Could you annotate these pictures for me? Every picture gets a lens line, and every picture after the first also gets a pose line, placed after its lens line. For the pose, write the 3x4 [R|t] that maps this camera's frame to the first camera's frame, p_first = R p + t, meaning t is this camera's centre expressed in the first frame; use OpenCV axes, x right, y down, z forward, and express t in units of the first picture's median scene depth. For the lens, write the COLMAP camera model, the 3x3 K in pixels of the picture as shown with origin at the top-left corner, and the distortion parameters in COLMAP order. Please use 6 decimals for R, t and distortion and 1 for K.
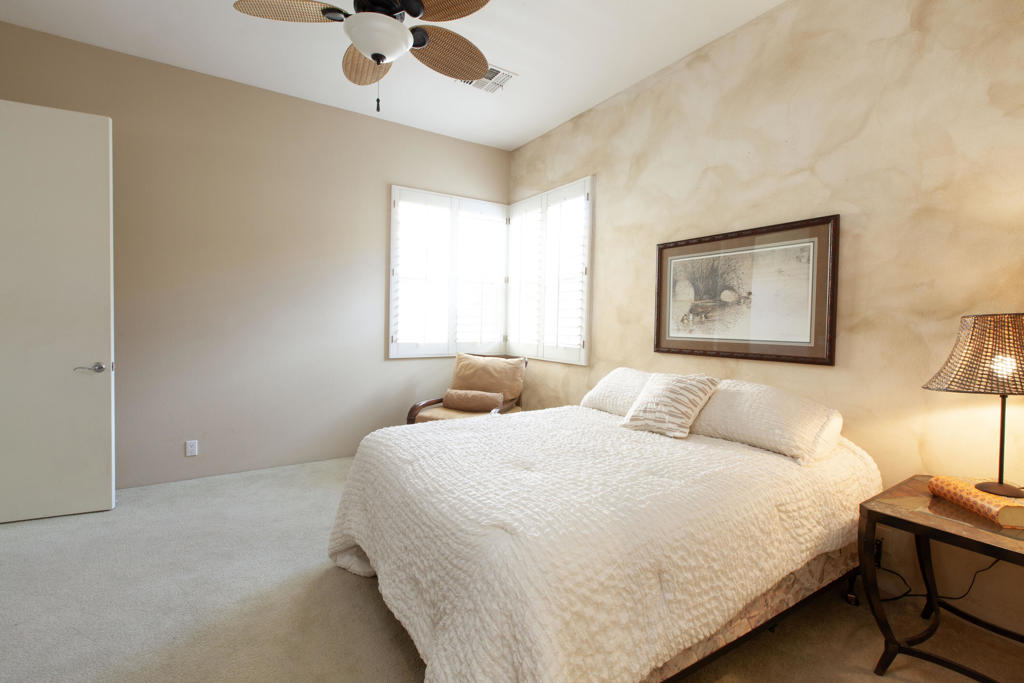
lens RADIAL K [[467.4, 0, 511.4], [0, 467.4, 336.4], [0, 0, 1]] dist [0.007476, 0.001850]
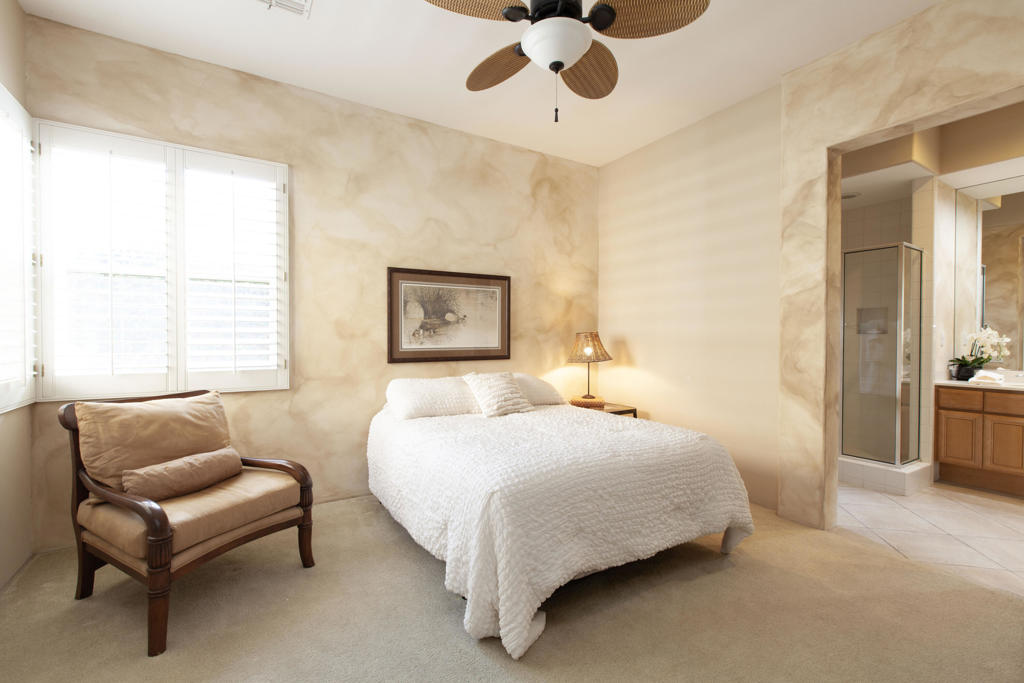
lens RADIAL K [[467.4, 0, 514.5], [0, 467.4, 342.1], [0, 0, 1]] dist [0.007476, 0.001850]
pose [[0.003738, -0.031964, 0.999482, -0.876991], [0.030049, 0.999041, 0.031838, -0.047241], [-0.999541, 0.029915, 0.004694, 0.755487]]
